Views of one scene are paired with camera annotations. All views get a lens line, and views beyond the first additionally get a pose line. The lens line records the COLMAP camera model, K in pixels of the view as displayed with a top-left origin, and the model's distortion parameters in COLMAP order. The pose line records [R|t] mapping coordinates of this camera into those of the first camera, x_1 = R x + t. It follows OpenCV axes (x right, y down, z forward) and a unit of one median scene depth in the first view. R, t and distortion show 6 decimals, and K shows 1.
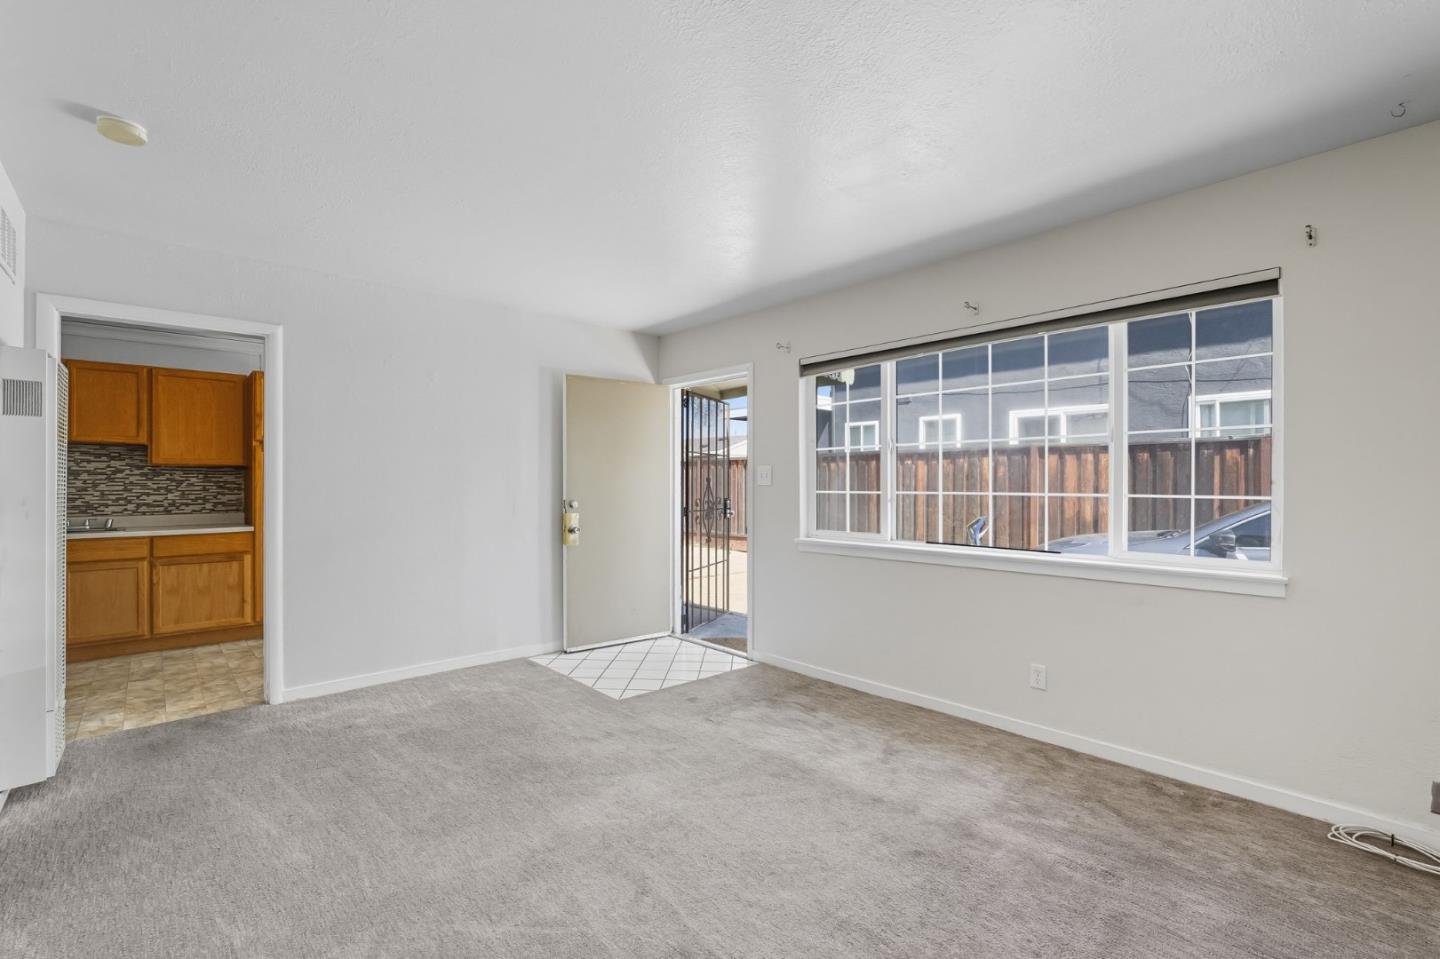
lens RADIAL K [[639.6, 0, 722.8], [0, 639.6, 486.0], [0, 0, 1]] dist [-0.007459, 0.000795]
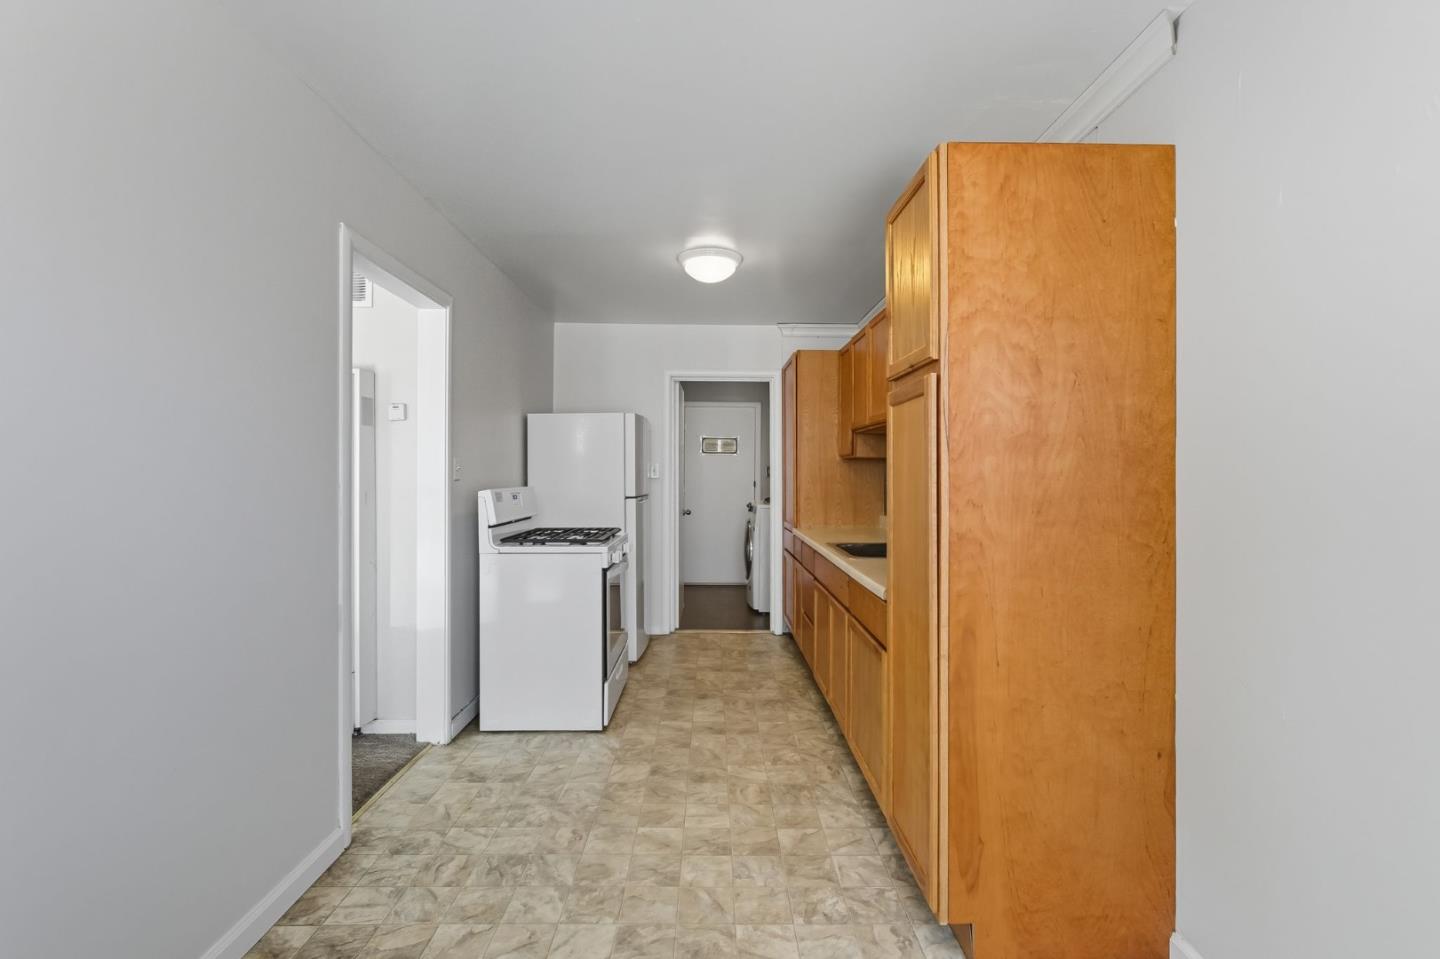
lens RADIAL K [[639.6, 0, 712.6], [0, 639.6, 478.2], [0, 0, 1]] dist [-0.007459, 0.000795]
pose [[-0.680842, -0.007550, -0.732391, -0.340314], [-0.006212, 0.999970, -0.004534, 0.005257], [0.732404, 0.001463, -0.680869, 1.074283]]
